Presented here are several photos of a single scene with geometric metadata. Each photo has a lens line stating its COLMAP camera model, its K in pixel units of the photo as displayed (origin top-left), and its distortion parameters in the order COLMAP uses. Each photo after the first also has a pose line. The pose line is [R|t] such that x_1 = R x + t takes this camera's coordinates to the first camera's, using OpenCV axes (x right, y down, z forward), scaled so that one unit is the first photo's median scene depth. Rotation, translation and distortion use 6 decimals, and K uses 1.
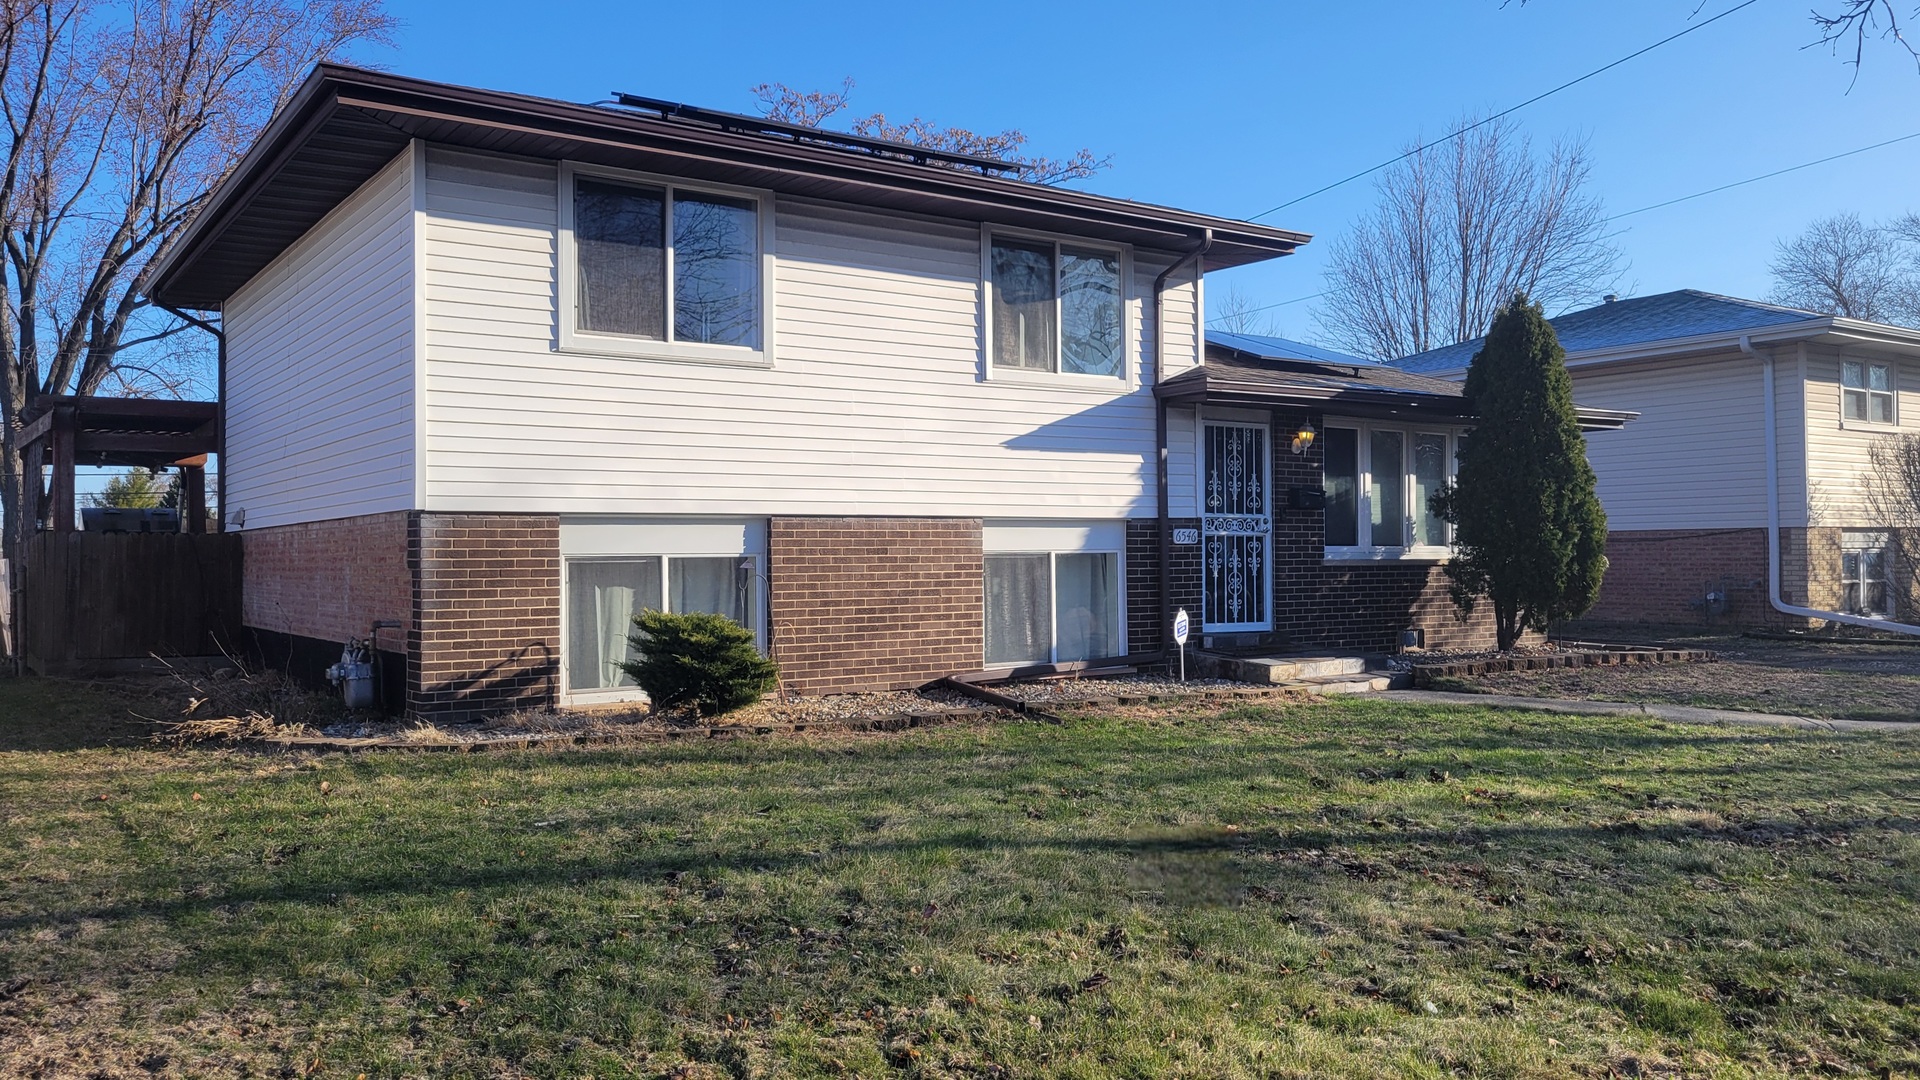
lens RADIAL K [[1509.7, 0, 960.0], [0, 1509.7, 540.0], [0, 0, 1]] dist [0.051261, 0.001325]
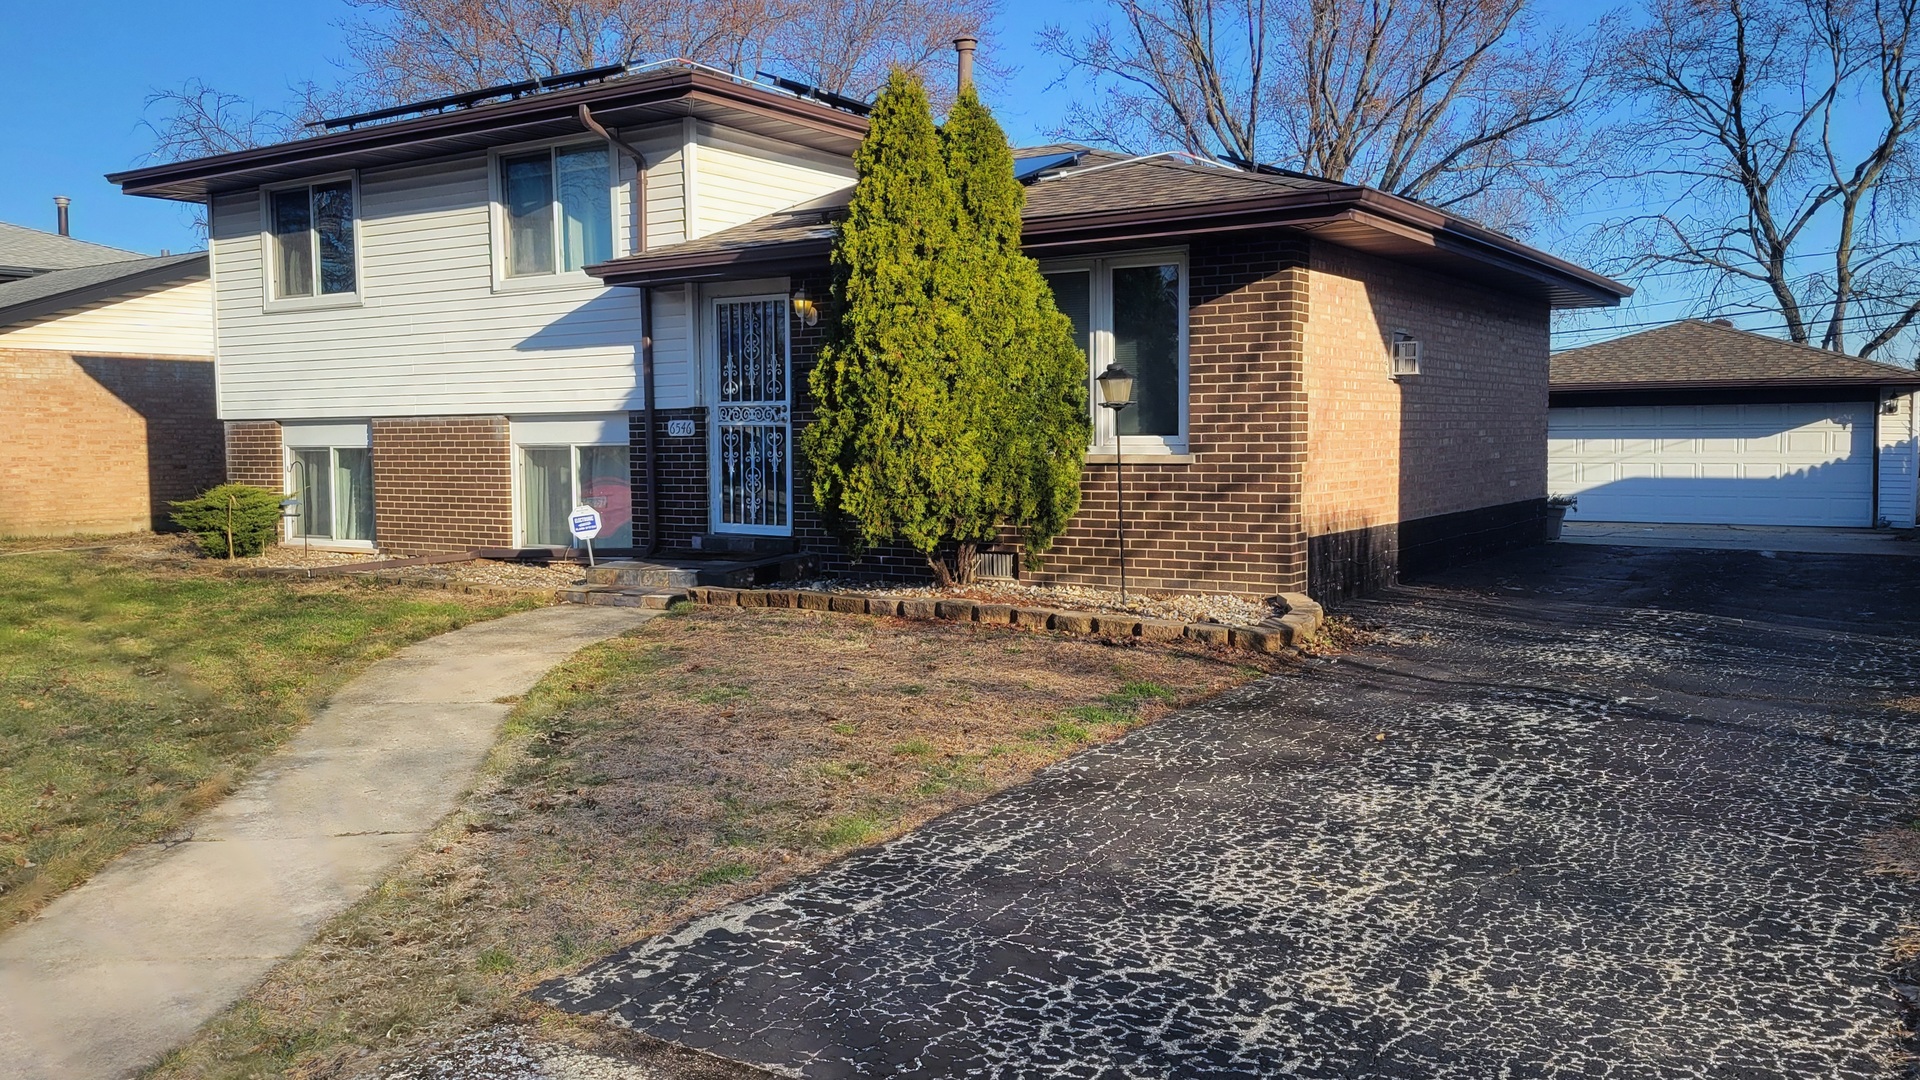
lens RADIAL K [[1509.7, 0, 960.0], [0, 1509.7, 540.0], [0, 0, 1]] dist [0.051261, 0.001325]
pose [[0.369010, 0.066564, -0.927039, 1.106395], [0.015972, 0.996831, 0.077933, -0.003673], [0.929288, -0.043564, 0.366777, 0.826521]]
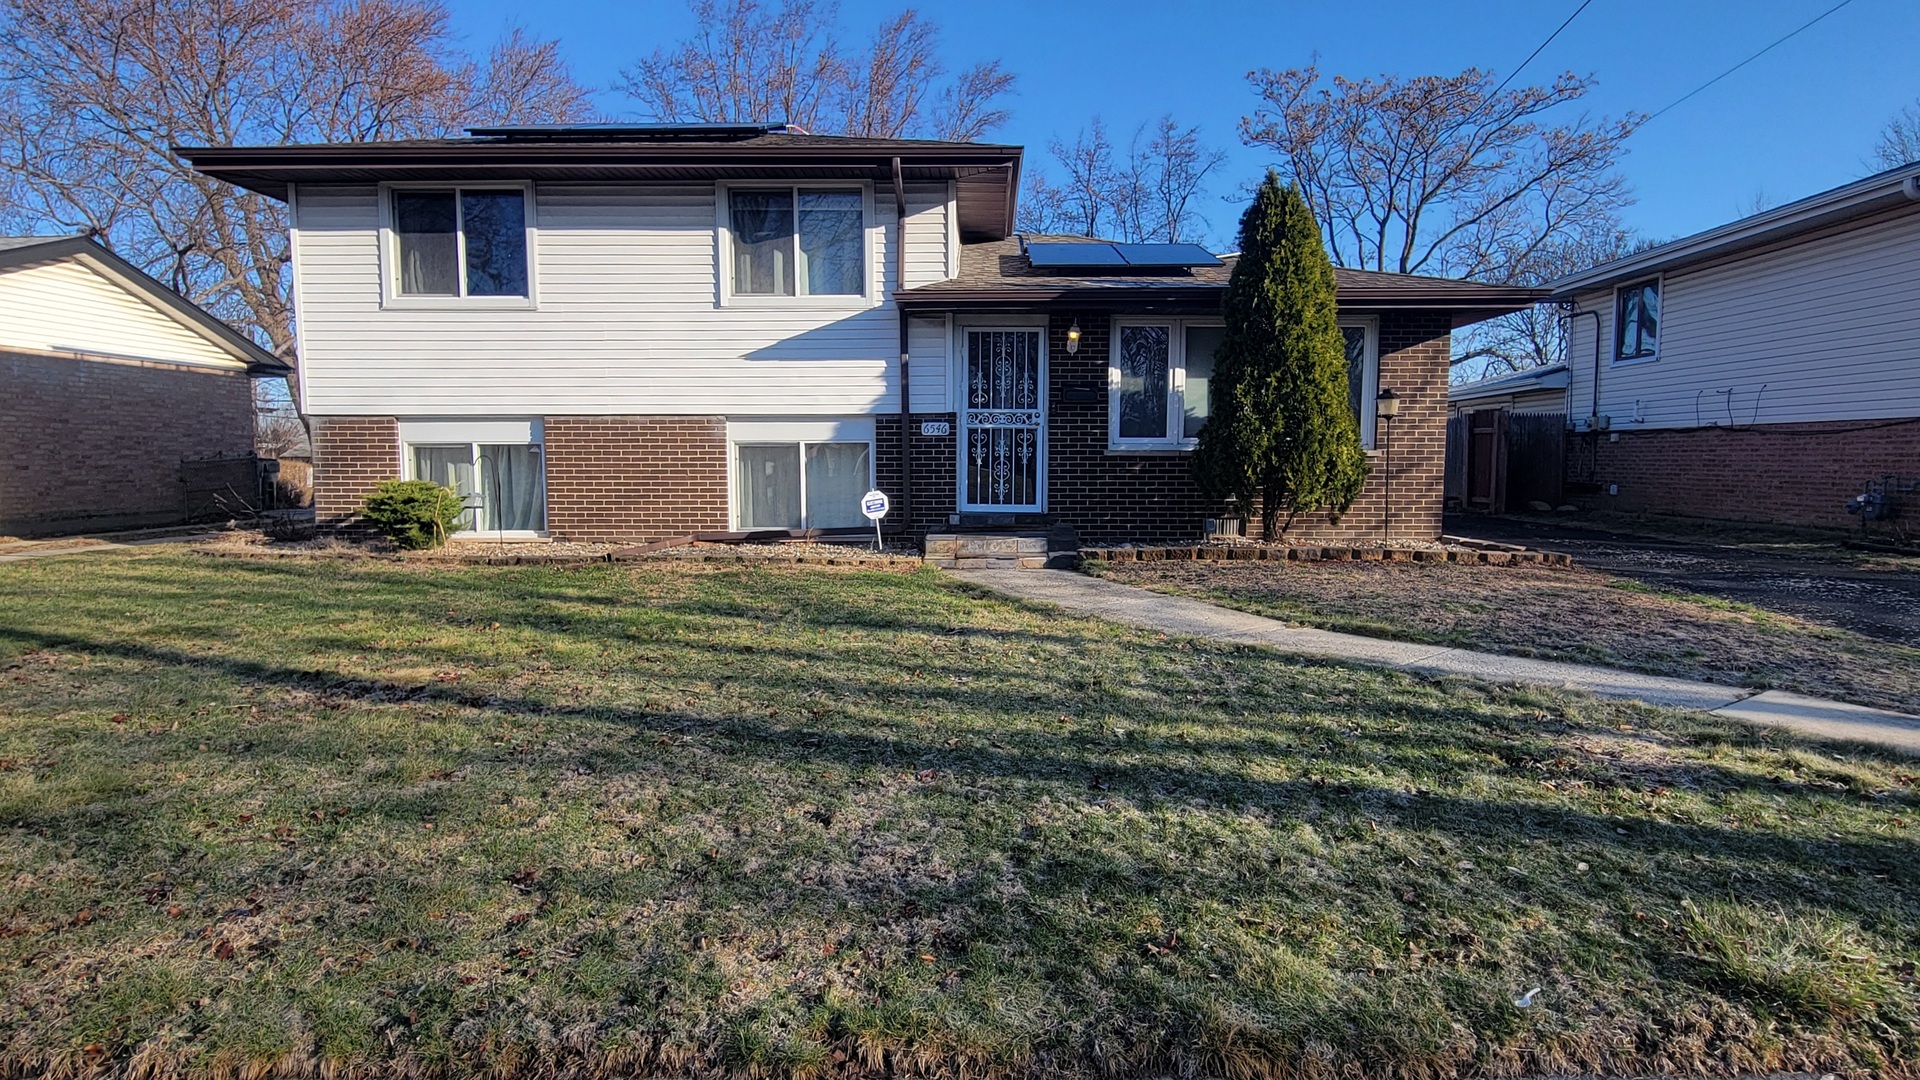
lens RADIAL K [[1032.2, 0, 959.5], [0, 1032.2, 567.8], [0, 0, 1]] dist [0.005007, 0.000844]
pose [[0.811041, 0.067570, -0.581074, 0.649655], [0.000763, 0.993184, 0.116558, 0.011562], [0.584989, -0.094976, 0.805461, 0.358425]]
